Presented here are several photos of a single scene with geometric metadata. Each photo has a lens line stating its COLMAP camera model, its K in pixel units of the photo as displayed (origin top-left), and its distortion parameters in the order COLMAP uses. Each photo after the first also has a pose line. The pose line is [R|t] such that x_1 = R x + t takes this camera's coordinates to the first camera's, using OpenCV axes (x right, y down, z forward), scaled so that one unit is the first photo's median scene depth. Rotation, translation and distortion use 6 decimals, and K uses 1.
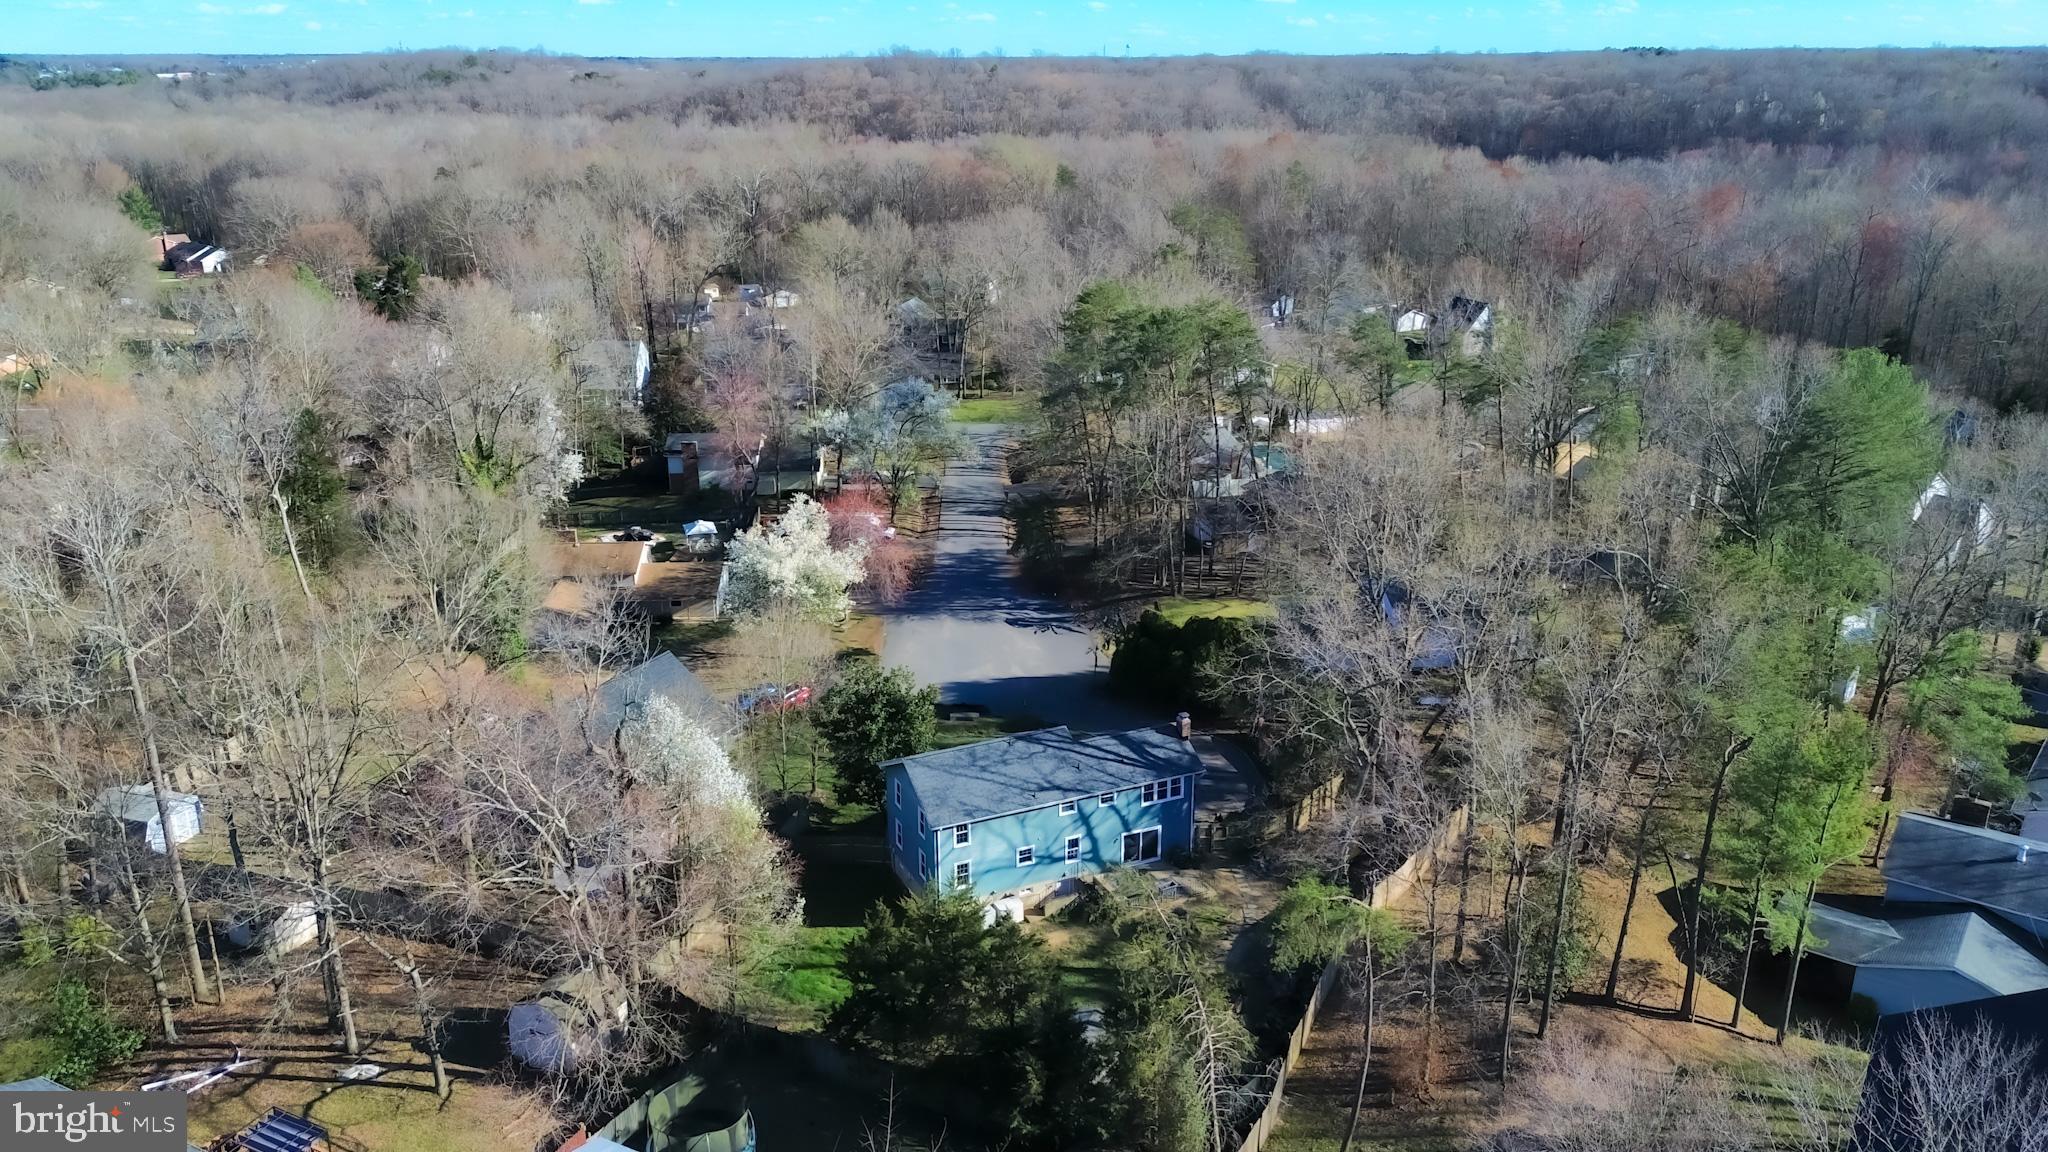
lens RADIAL K [[1282.4, 0, 1024.0], [0, 1282.4, 576.0], [0, 0, 1]] dist [0.001918, 0.000098]
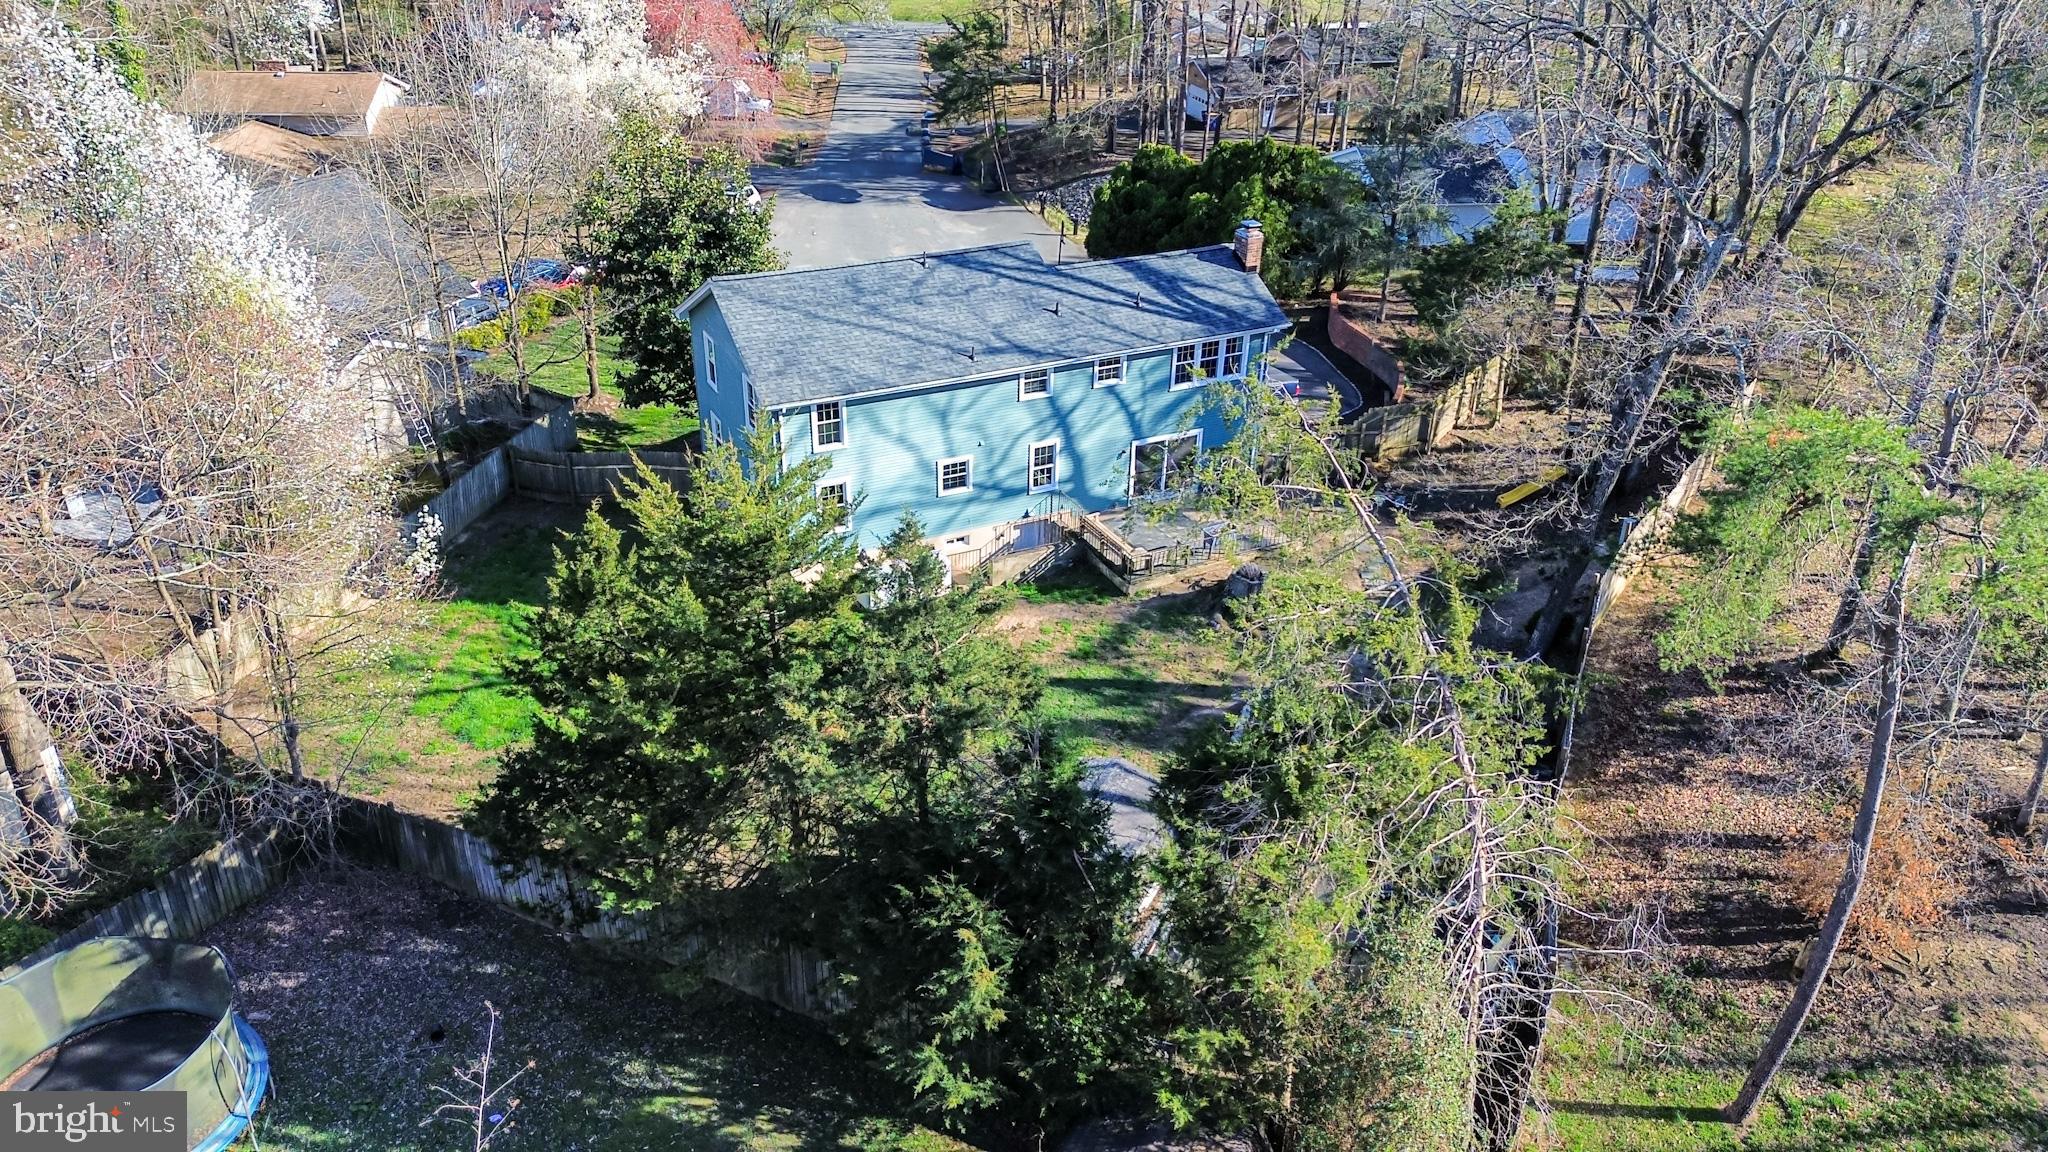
lens RADIAL K [[1282.4, 0, 1024.0], [0, 1282.4, 576.0], [0, 0, 1]] dist [0.001918, 0.000098]
pose [[0.998342, 0.000582, 0.057559, -0.000520], [-0.012413, 0.978597, 0.205409, 0.147967], [-0.056208, -0.205783, 0.976982, 0.467246]]
